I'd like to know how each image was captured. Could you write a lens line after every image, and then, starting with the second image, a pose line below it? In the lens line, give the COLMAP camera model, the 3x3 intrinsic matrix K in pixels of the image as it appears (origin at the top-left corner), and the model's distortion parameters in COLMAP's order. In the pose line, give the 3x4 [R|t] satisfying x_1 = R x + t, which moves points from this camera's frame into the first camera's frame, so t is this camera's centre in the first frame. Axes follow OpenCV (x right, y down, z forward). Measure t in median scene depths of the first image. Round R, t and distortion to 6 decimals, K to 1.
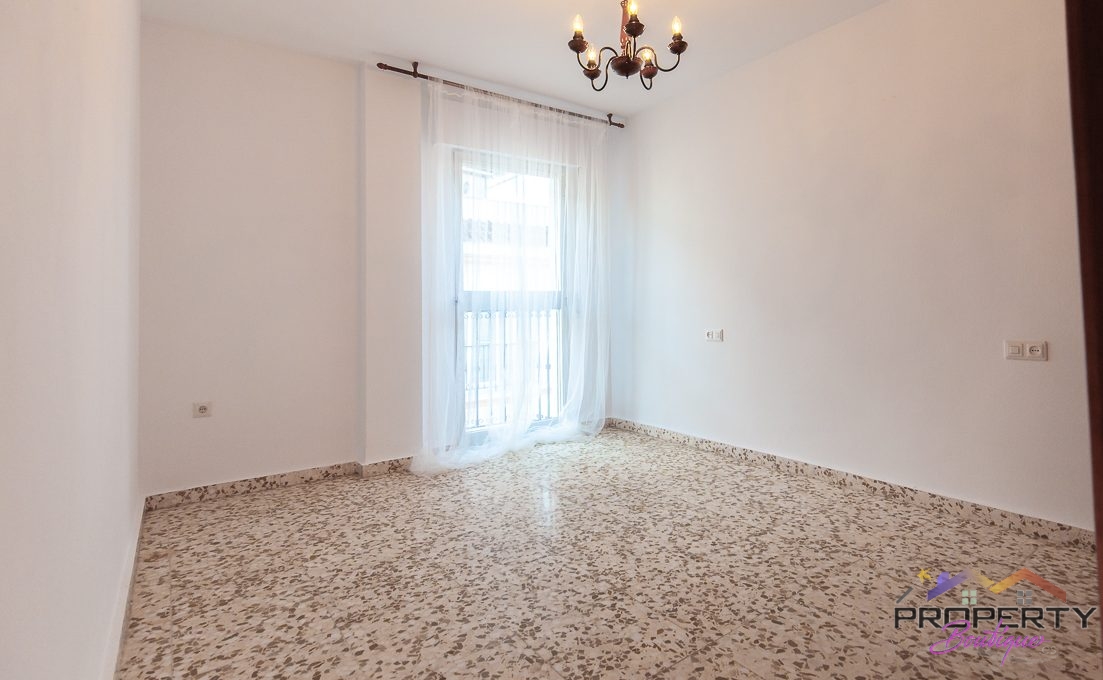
lens RADIAL K [[534.6, 0, 559.0], [0, 534.6, 308.6], [0, 0, 1]] dist [-0.000851, 0.000880]
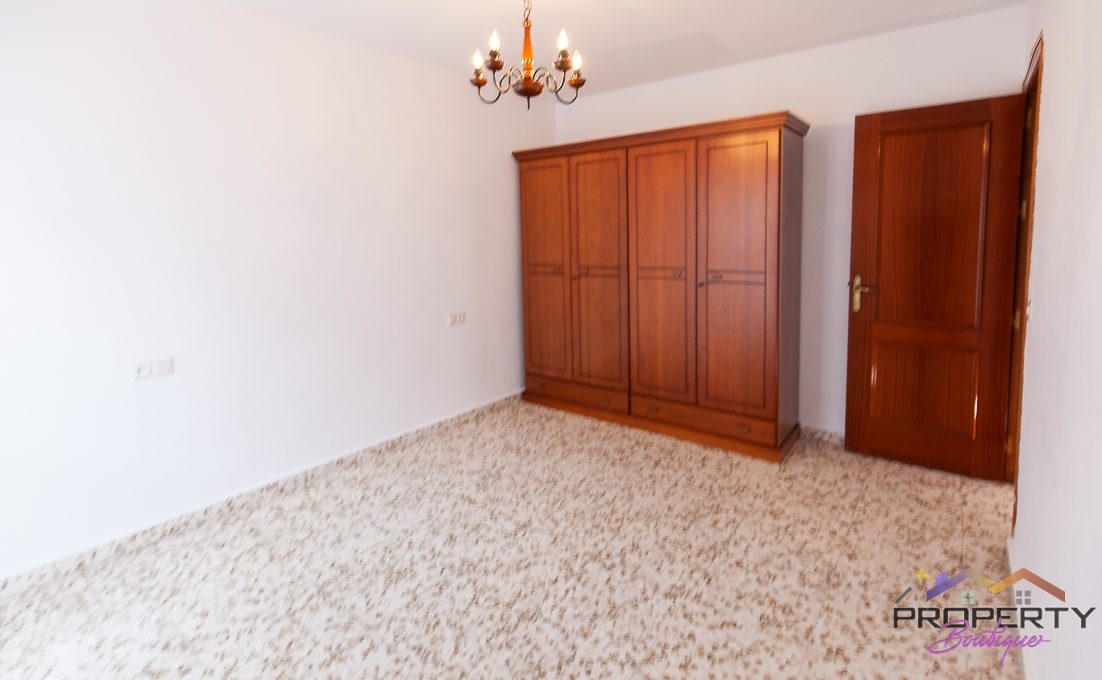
lens RADIAL K [[534.1, 0, 558.5], [0, 534.1, 308.7], [0, 0, 1]] dist [-0.000851, 0.000880]
pose [[-0.303416, -0.116595, 0.945698, -0.901037], [0.027732, 0.990984, 0.131075, -0.182668], [-0.952455, 0.065996, -0.297447, 1.341627]]
